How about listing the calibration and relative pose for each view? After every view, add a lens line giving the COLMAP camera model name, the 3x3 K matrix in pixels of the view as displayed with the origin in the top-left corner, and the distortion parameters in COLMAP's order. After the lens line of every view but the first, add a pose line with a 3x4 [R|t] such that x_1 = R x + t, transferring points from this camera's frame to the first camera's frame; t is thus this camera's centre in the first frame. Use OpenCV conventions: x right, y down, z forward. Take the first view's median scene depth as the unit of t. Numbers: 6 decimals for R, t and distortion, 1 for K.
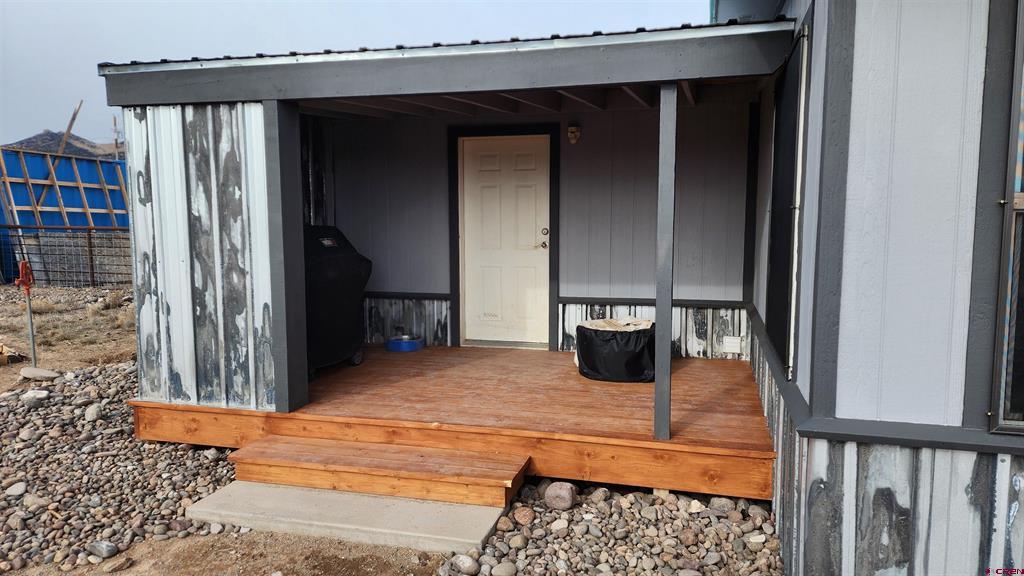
lens RADIAL K [[687.3, 0, 559.6], [0, 687.3, 288.0], [0, 0, 1]] dist [0.001234, -0.004514]
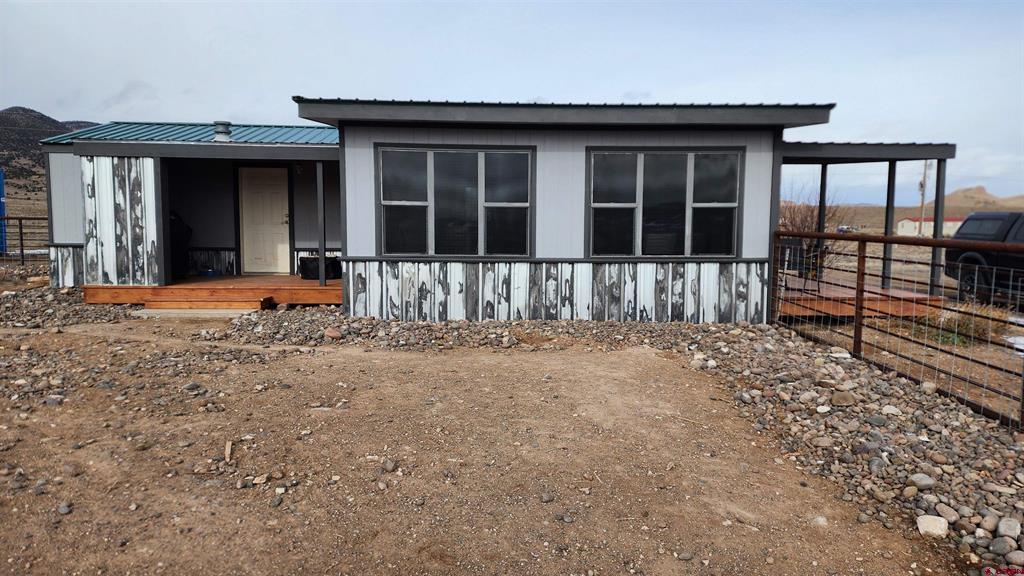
lens RADIAL K [[687.3, 0, 559.6], [0, 687.3, 288.0], [0, 0, 1]] dist [0.001234, -0.004514]
pose [[0.957193, -0.018692, 0.288847, 0.229952], [0.020386, 0.999788, -0.002859, 0.220035], [-0.288733, 0.008626, 0.957371, -1.671386]]
